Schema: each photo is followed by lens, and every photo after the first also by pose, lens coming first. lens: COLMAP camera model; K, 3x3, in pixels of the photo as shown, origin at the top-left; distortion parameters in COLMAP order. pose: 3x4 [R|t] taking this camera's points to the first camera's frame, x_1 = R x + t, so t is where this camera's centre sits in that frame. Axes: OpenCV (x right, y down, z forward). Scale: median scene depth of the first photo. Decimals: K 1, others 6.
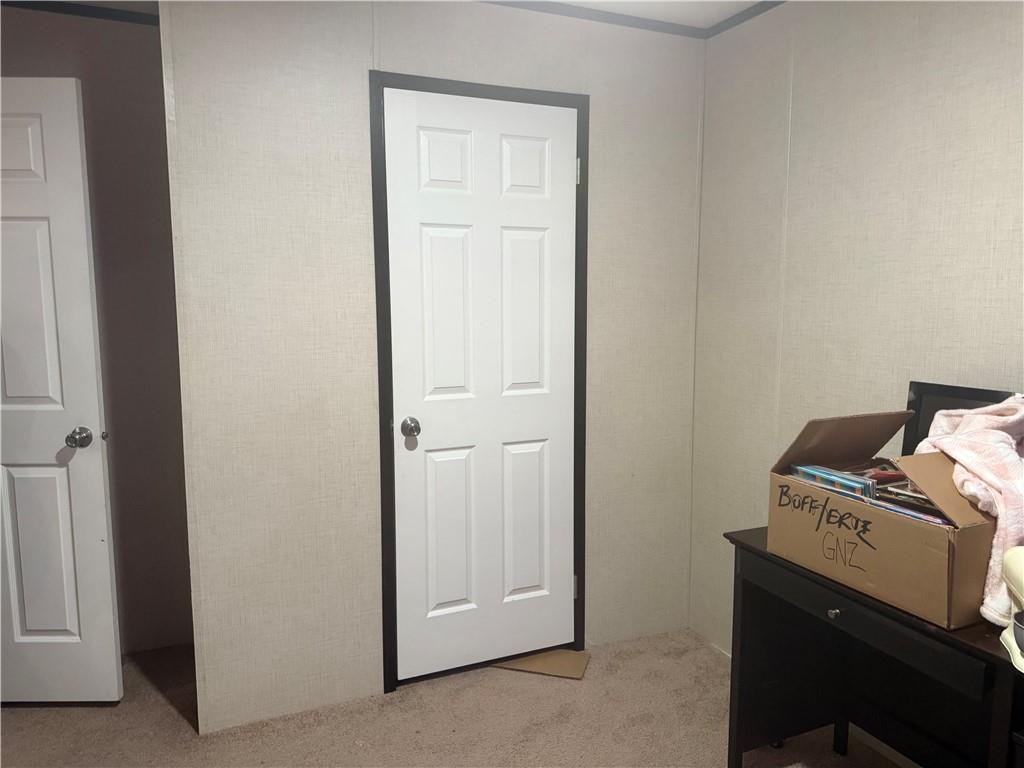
lens RADIAL K [[723.0, 0, 500.7], [0, 723.0, 383.1], [0, 0, 1]] dist [0.048363, -0.051993]
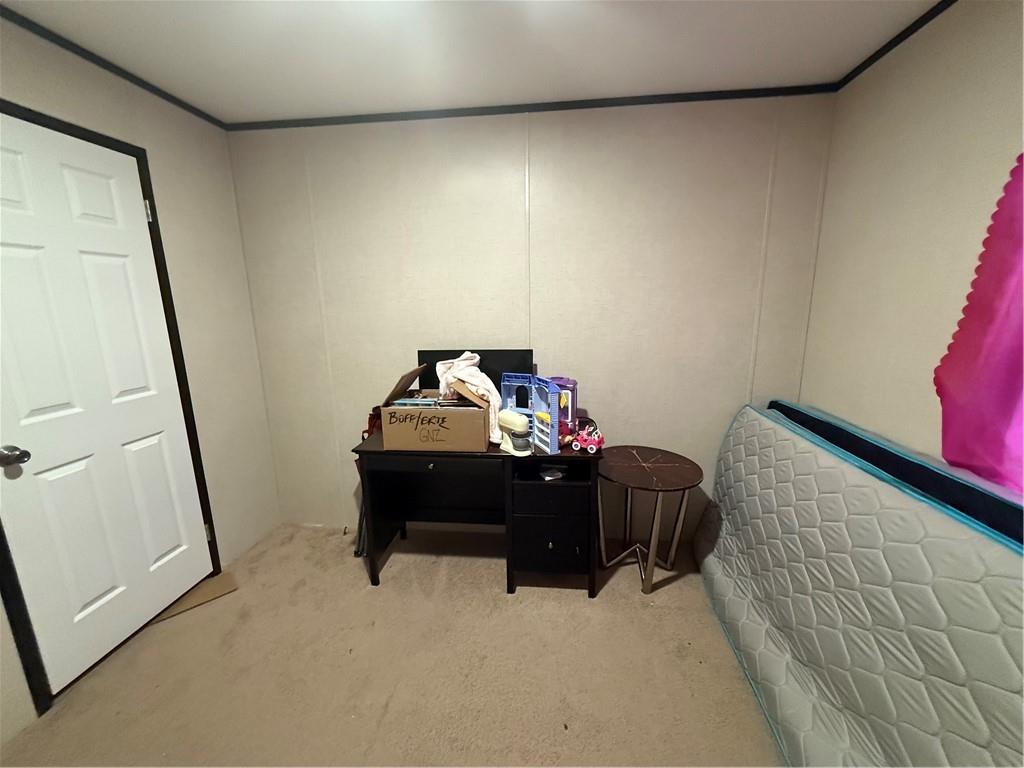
lens RADIAL K [[410.3, 0, 507.6], [0, 410.3, 386.7], [0, 0, 1]] dist [-0.009127, -0.000548]
pose [[0.487701, -0.183931, 0.853415, -0.324175], [0.119816, 0.982405, 0.143260, -0.036566], [-0.864749, 0.032385, 0.501159, 0.199254]]
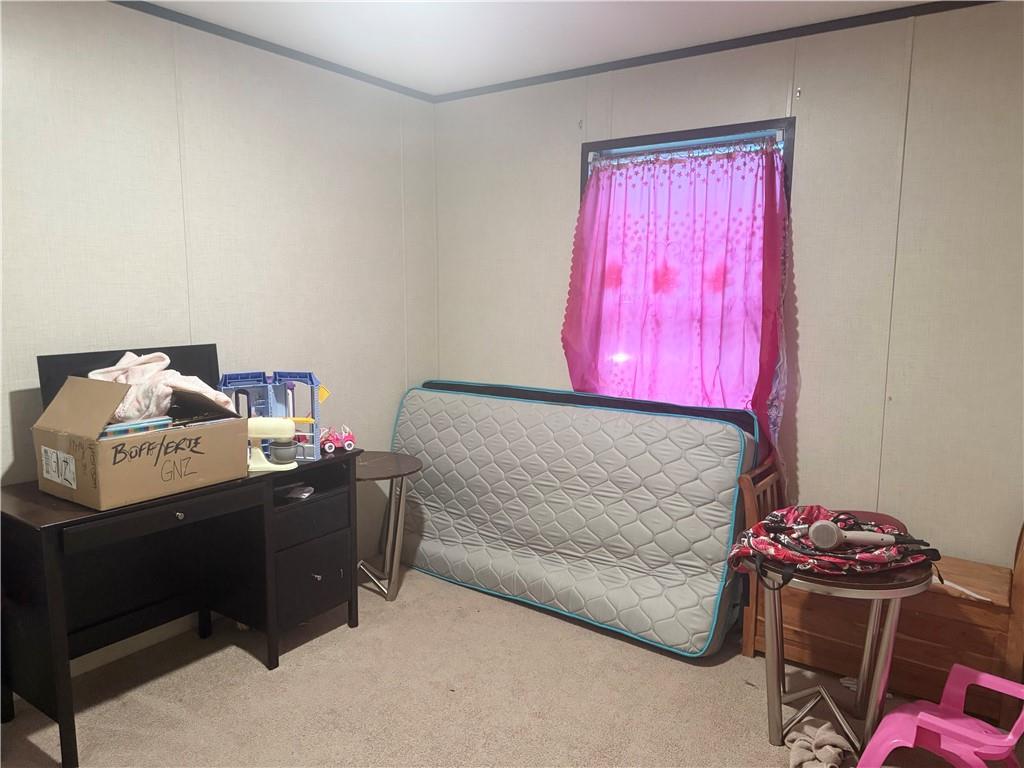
lens RADIAL K [[723.0, 0, 515.6], [0, 723.0, 384.6], [0, 0, 1]] dist [0.048363, -0.051993]
pose [[-0.541601, -0.111339, 0.833230, -0.862667], [0.093907, 0.976973, 0.191586, -0.111895], [-0.835374, 0.182009, -0.518674, 0.977628]]
